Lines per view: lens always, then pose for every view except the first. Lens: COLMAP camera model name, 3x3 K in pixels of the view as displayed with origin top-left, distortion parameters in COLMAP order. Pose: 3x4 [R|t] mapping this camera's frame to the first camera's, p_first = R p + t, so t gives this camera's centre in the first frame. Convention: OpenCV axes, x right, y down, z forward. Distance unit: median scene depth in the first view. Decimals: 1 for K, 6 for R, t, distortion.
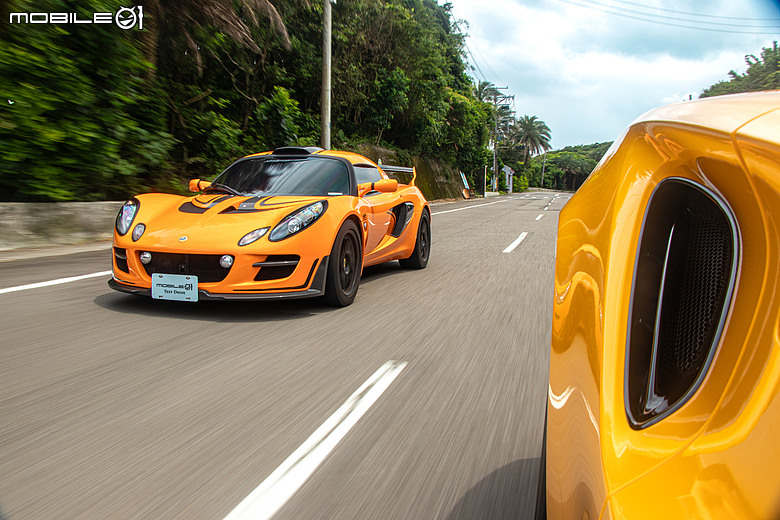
lens RADIAL K [[654.0, 0, 390.0], [0, 654.0, 260.0], [0, 0, 1]] dist [-0.005129, -0.002292]
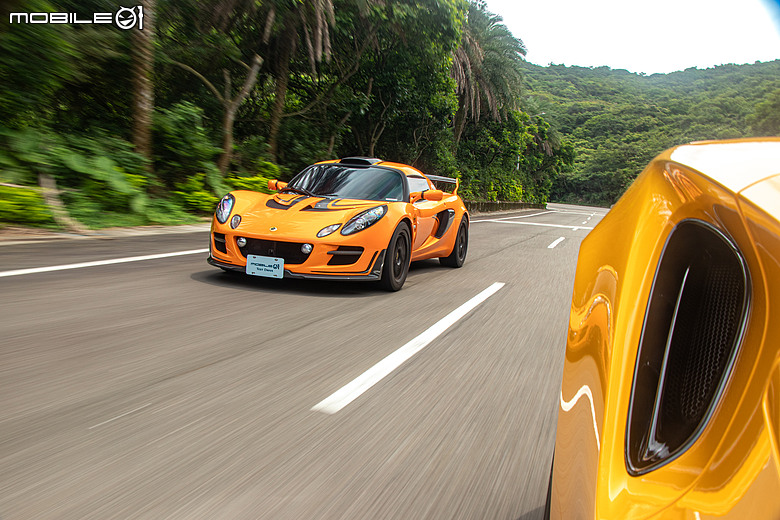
lens RADIAL K [[688.6, 0, 390.0], [0, 688.6, 260.0], [0, 0, 1]] dist [-0.002567, -0.000374]
pose [[0.996914, 0.062116, -0.048008, -0.020093], [-0.062360, 0.998047, -0.003606, 0.017342], [0.047691, 0.006588, 0.998840, -0.305029]]
